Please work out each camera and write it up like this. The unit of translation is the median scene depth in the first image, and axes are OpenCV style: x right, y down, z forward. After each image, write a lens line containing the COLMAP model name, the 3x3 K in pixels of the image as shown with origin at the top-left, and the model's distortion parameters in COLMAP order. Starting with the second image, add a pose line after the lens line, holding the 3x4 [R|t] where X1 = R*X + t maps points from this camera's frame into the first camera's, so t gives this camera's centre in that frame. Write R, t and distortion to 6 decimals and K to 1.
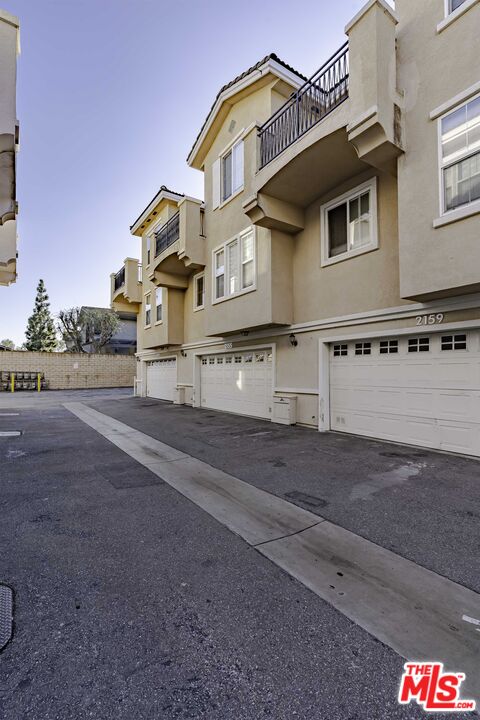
lens RADIAL K [[566.9, 0, 237.7], [0, 566.9, 360.3], [0, 0, 1]] dist [0.008233, 0.024262]
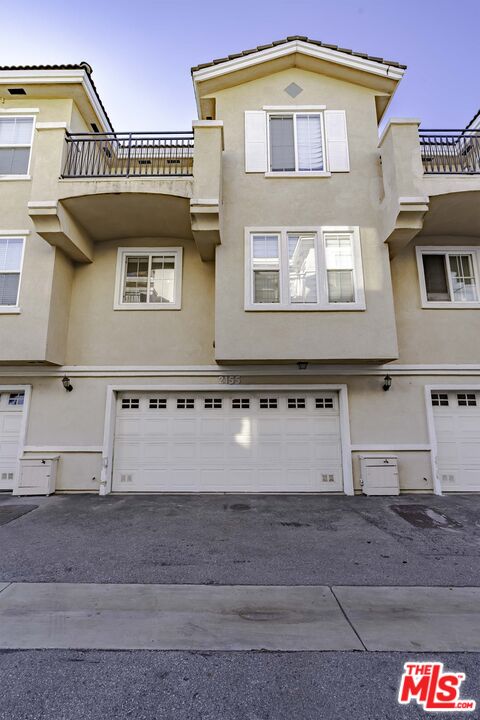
lens RADIAL K [[336.3, 0, 238.6], [0, 336.3, 364.3], [0, 0, 1]] dist [-0.009497, -0.000467]
pose [[0.384064, 0.168463, 0.907808, -0.321545], [-0.018540, 0.984423, -0.174837, 0.019244], [-0.923120, 0.050318, 0.381204, 0.773078]]
